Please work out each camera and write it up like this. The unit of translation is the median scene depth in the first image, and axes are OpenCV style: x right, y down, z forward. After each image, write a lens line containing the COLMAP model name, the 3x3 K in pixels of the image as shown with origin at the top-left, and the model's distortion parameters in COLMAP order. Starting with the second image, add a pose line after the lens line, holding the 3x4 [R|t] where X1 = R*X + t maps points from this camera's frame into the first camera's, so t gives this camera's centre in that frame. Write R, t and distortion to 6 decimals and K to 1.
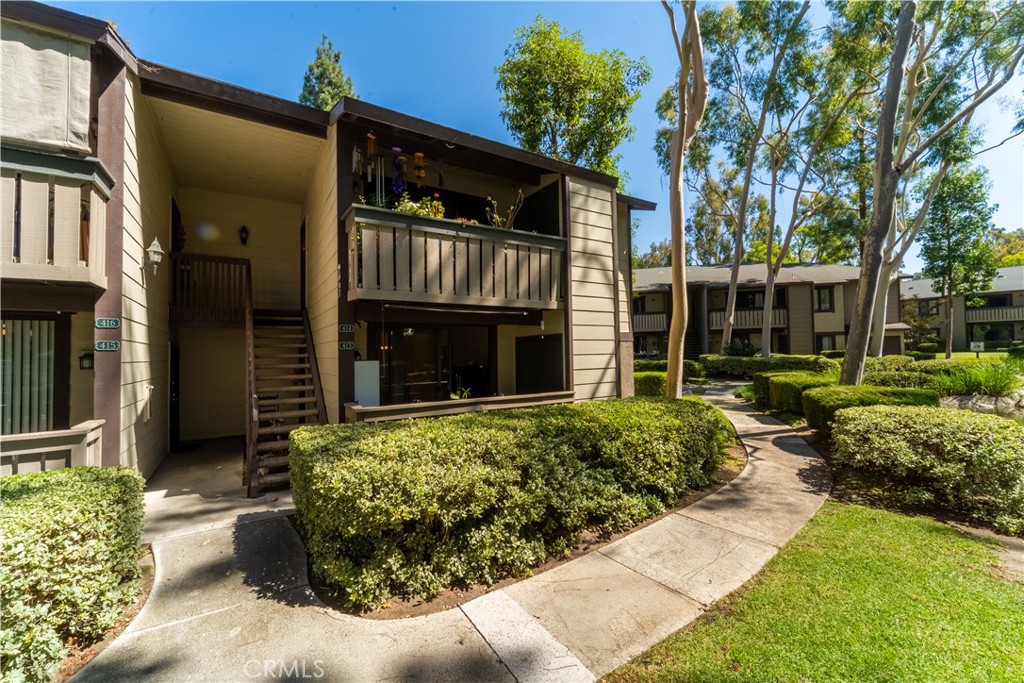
lens RADIAL K [[413.3, 0, 512.0], [0, 413.3, 341.5], [0, 0, 1]] dist [-0.000819, -0.000449]
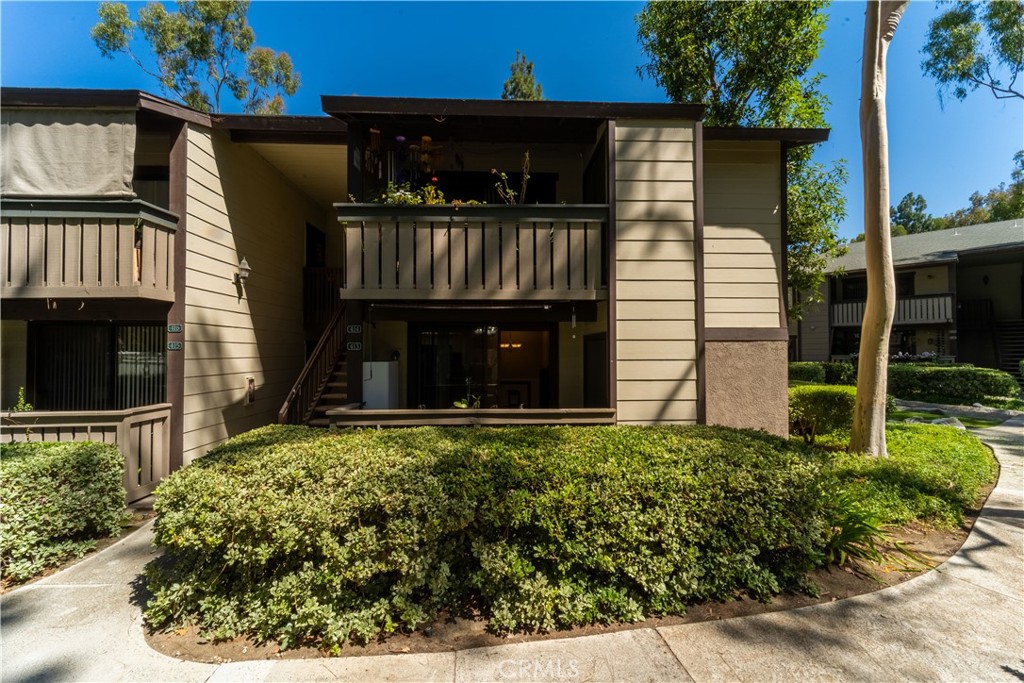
lens RADIAL K [[415.3, 0, 512.8], [0, 415.3, 343.7], [0, 0, 1]] dist [0.000317, -0.000573]
pose [[0.865878, 0.005657, -0.500223, 0.363310], [0.002177, 0.999884, 0.015075, -0.009157], [0.500251, -0.014142, 0.865765, 0.261687]]
